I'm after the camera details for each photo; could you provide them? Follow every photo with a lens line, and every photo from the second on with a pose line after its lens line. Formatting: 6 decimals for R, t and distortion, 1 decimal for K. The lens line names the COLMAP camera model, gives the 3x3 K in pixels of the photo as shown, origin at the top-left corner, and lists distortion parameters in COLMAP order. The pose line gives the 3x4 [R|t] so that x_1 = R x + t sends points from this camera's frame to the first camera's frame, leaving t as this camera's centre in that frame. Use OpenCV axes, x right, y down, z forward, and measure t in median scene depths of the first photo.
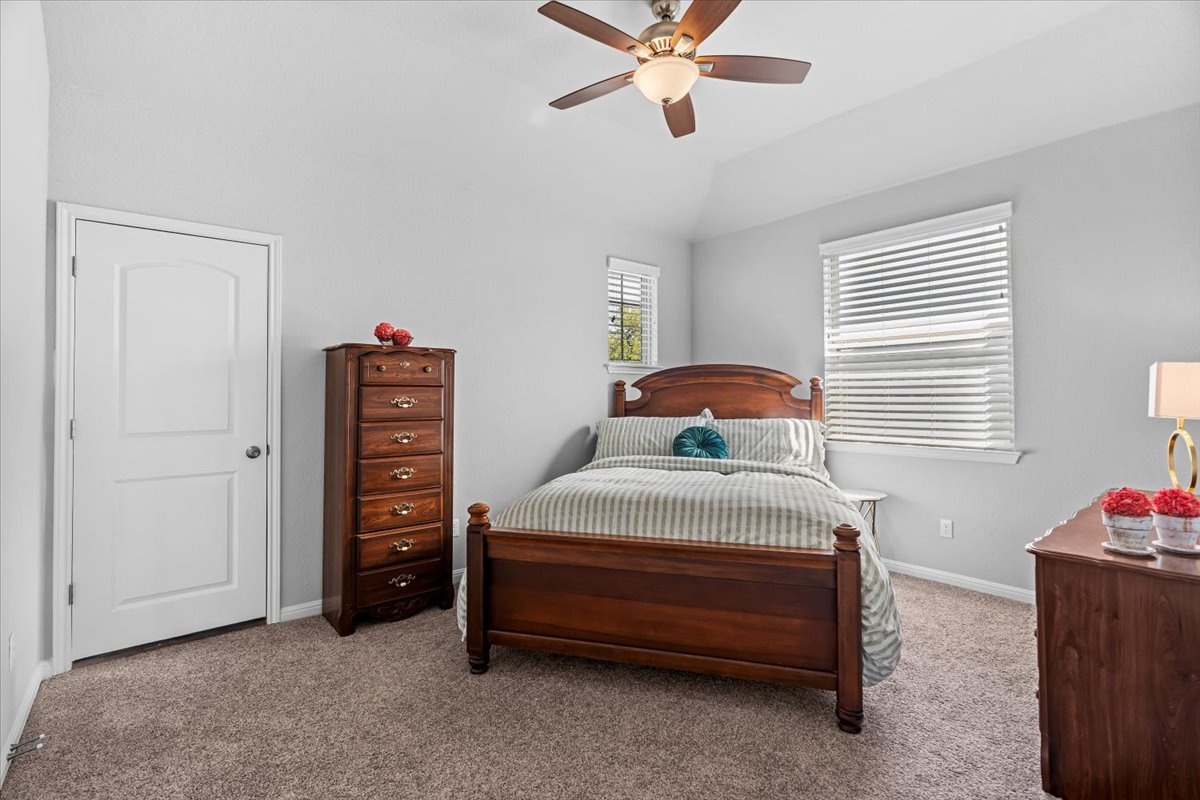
lens RADIAL K [[546.0, 0, 594.7], [0, 546.0, 388.7], [0, 0, 1]] dist [-0.000174, -0.000155]
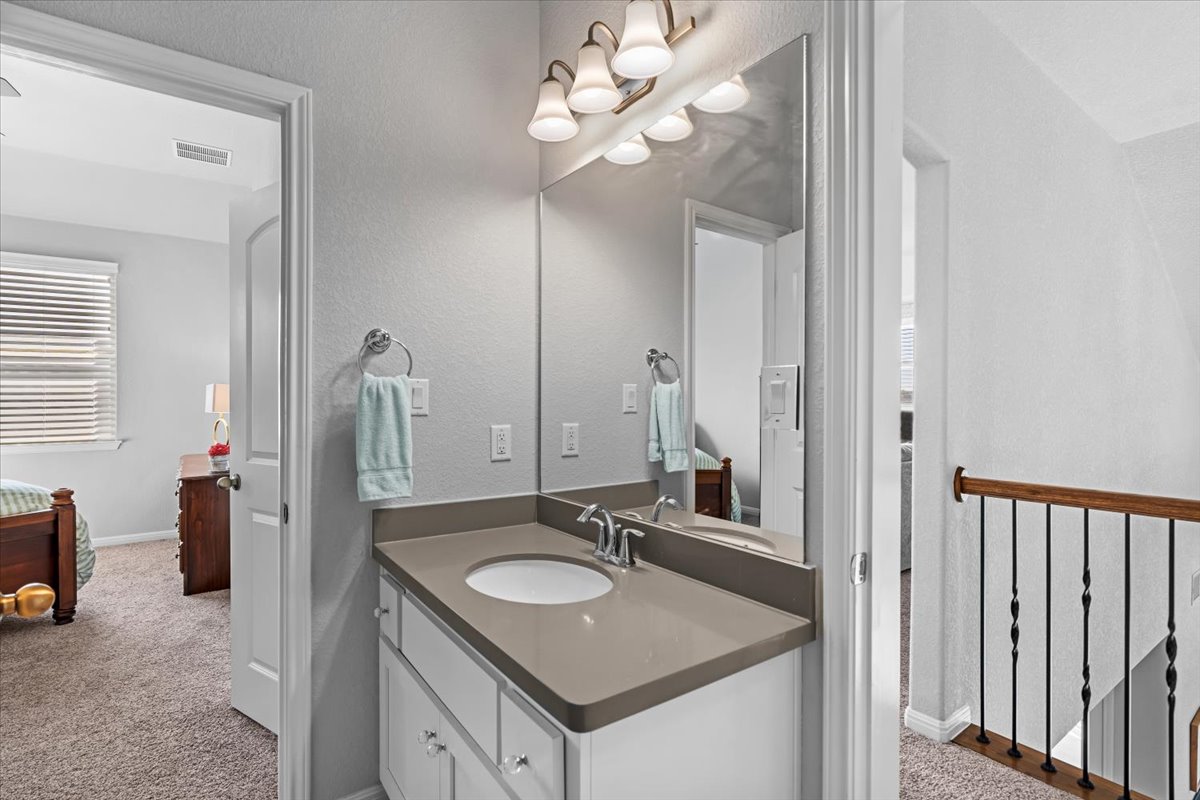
lens RADIAL K [[546.0, 0, 594.7], [0, 546.0, 388.7], [0, 0, 1]] dist [-0.000174, -0.000155]
pose [[0.062293, 0.020744, 0.997842, -0.941211], [-0.010222, 0.999745, -0.020145, -0.005836], [-0.998006, -0.008945, 0.062489, -0.535018]]
